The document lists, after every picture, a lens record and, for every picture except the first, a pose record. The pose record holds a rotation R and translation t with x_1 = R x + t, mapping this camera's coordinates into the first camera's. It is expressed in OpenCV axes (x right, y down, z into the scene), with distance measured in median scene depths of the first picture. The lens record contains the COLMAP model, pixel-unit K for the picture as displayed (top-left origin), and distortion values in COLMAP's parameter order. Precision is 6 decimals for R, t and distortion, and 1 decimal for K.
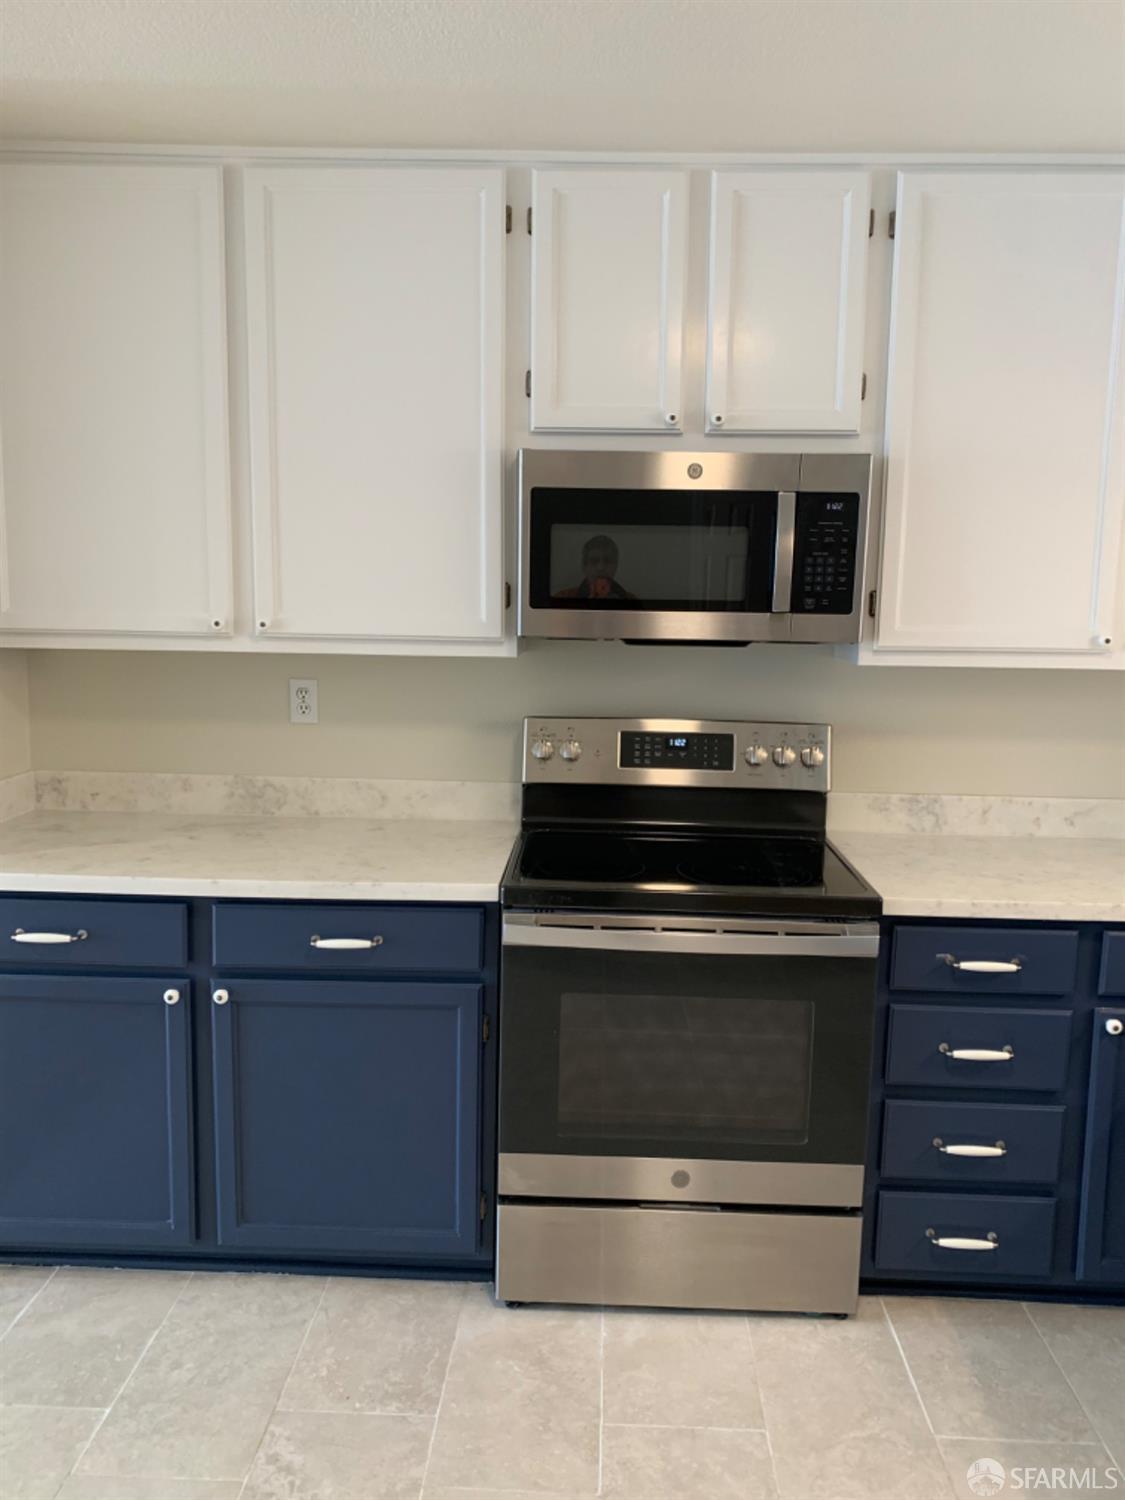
lens RADIAL K [[1137.7, 0, 562.6], [0, 1137.7, 756.3], [0, 0, 1]] dist [0.052028, -0.075643]
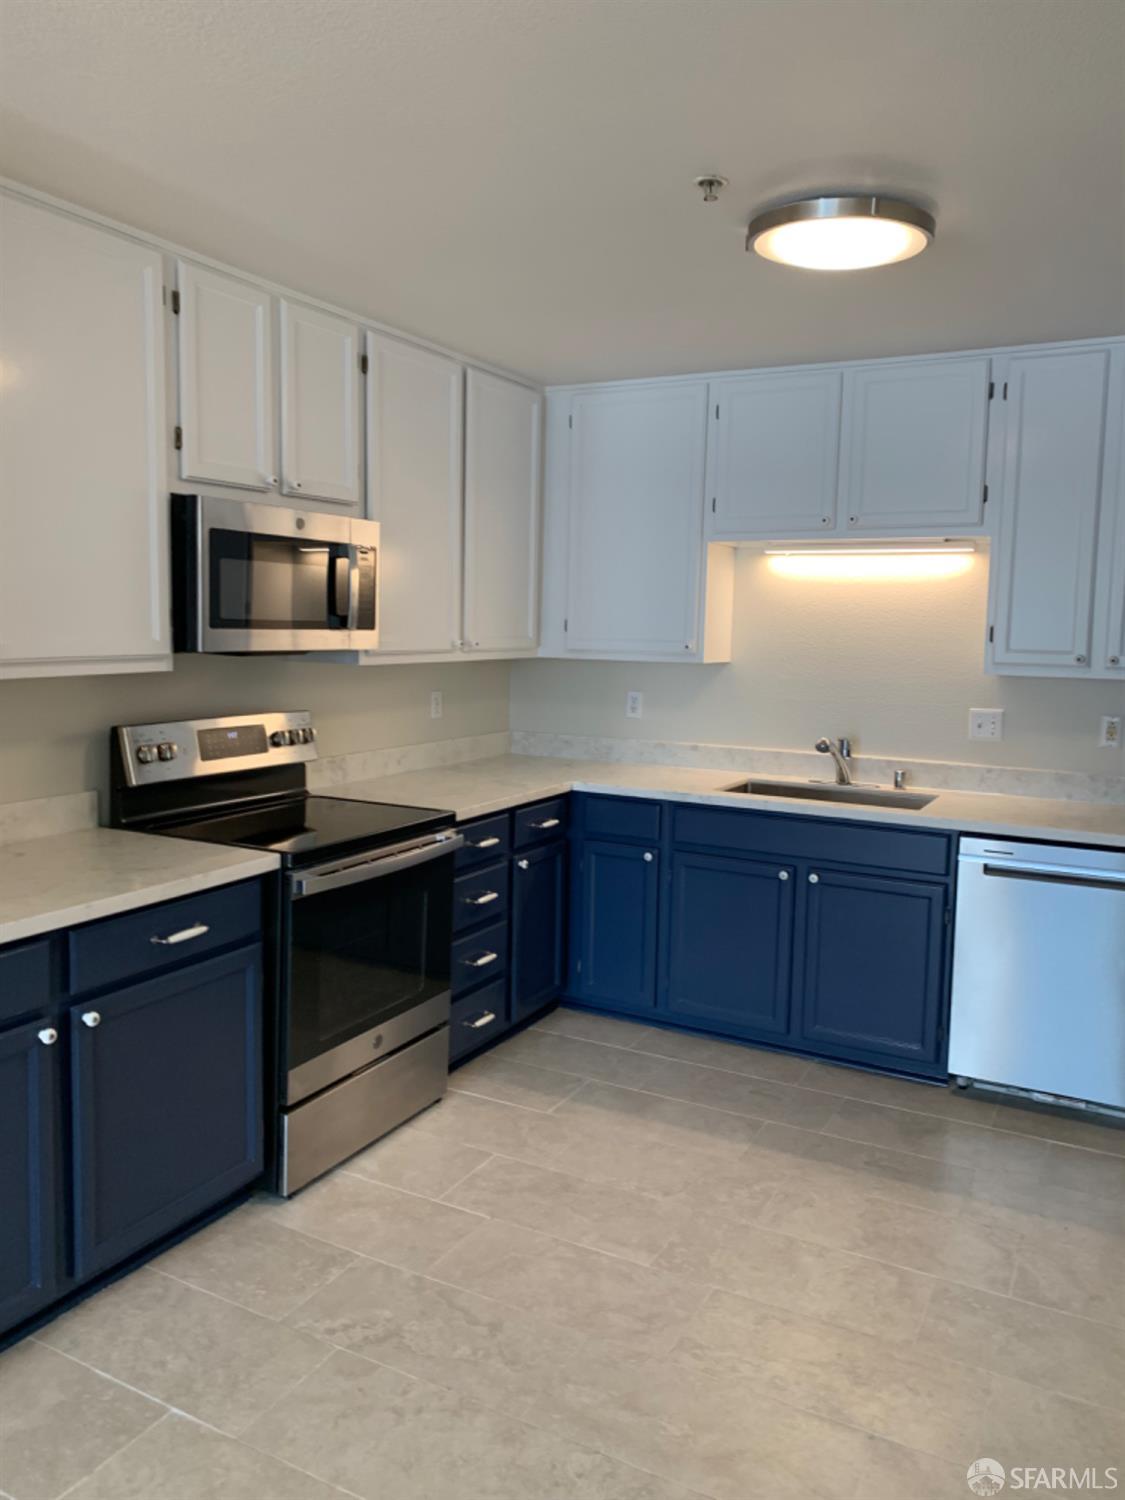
lens RADIAL K [[1137.7, 0, 568.1], [0, 1137.7, 737.4], [0, 0, 1]] dist [0.052028, -0.075643]
pose [[0.439977, -0.104285, 0.891933, -0.979430], [0.117381, 0.991391, 0.058011, -0.045331], [-0.890304, 0.079173, 0.448430, 0.151727]]
